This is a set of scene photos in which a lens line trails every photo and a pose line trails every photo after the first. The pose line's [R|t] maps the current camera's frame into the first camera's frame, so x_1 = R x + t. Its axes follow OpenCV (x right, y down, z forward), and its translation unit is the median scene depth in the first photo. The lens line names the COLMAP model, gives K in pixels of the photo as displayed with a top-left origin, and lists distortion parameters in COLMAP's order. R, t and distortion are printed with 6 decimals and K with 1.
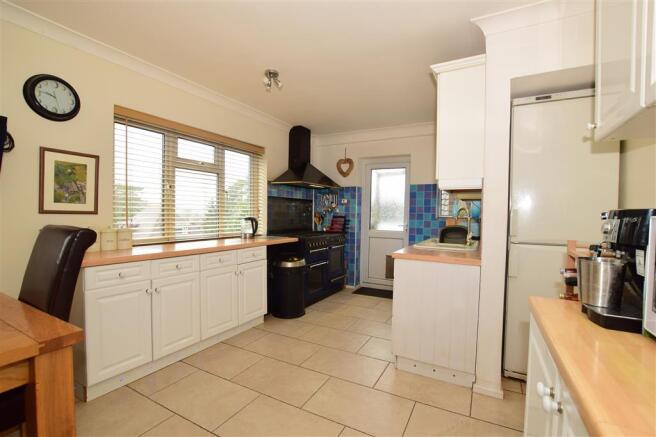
lens RADIAL K [[295.3, 0, 330.9], [0, 295.3, 221.9], [0, 0, 1]] dist [-0.024933, 0.000011]
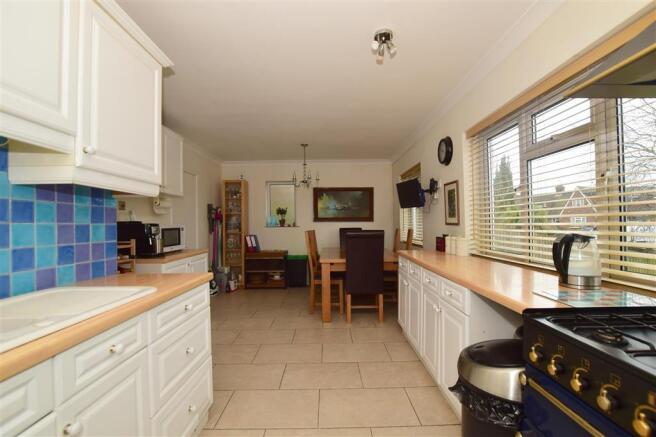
lens RADIAL K [[295.3, 0, 330.9], [0, 295.3, 221.9], [0, 0, 1]] dist [-0.024933, 0.000011]
pose [[-0.876056, -0.007245, -0.482155, 0.207843], [-0.014440, 0.999833, 0.011214, -0.031106], [0.481993, 0.016786, -0.876014, 1.198124]]
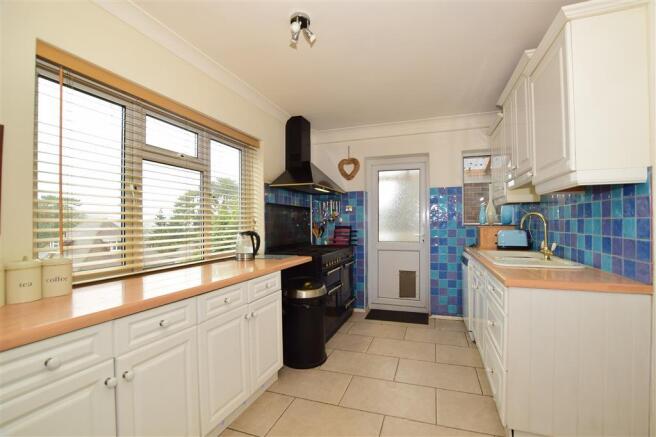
lens RADIAL K [[289.1, 0, 330.5], [0, 289.1, 222.3], [0, 0, 1]] dist [-0.026840, -0.000177]
pose [[0.987235, -0.022241, 0.157709, -0.184241], [0.027229, 0.999193, -0.029532, -0.010605], [-0.156924, 0.033449, 0.987044, 0.259230]]
